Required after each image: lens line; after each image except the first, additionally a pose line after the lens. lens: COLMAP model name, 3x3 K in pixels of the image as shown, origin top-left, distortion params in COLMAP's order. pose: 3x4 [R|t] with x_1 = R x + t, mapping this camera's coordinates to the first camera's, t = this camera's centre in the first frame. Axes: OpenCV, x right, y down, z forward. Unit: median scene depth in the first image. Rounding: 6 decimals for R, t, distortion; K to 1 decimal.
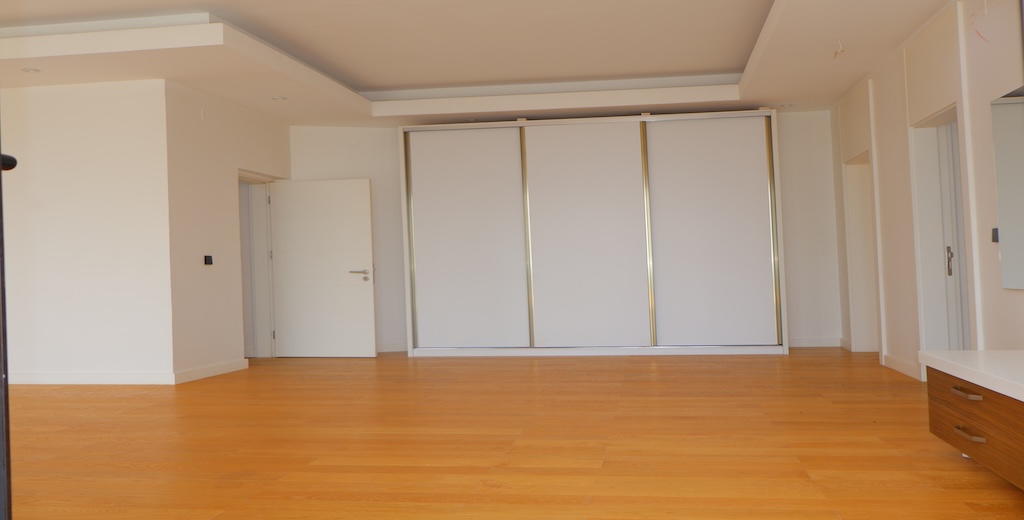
lens RADIAL K [[965.2, 0, 513.3], [0, 965.2, 287.5], [0, 0, 1]] dist [0.000597, -0.000675]
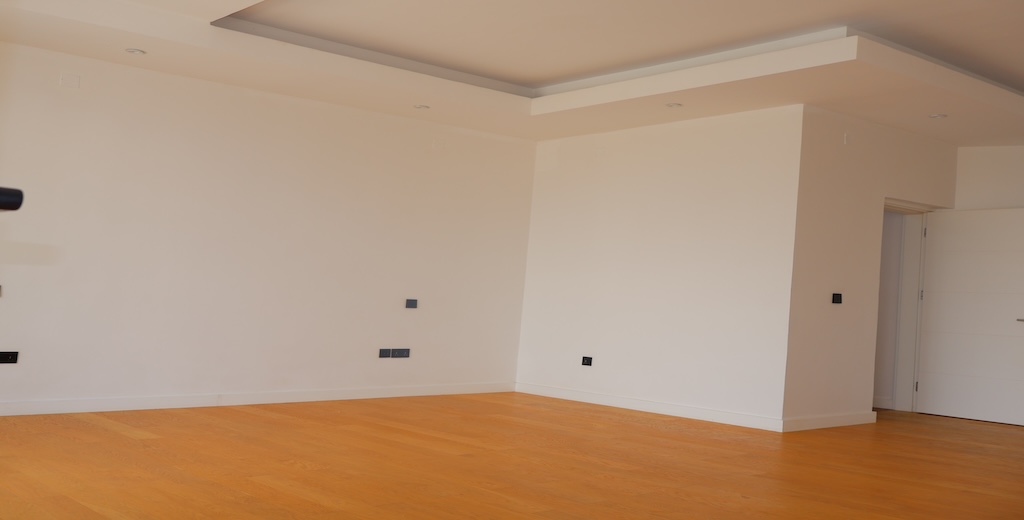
lens RADIAL K [[965.2, 0, 513.3], [0, 965.2, 287.5], [0, 0, 1]] dist [0.000597, -0.000675]
pose [[0.767192, 0.042015, -0.640041, 0.031069], [-0.061789, 0.998053, -0.008548, -0.011803], [0.638435, 0.046105, 0.768294, 0.105270]]
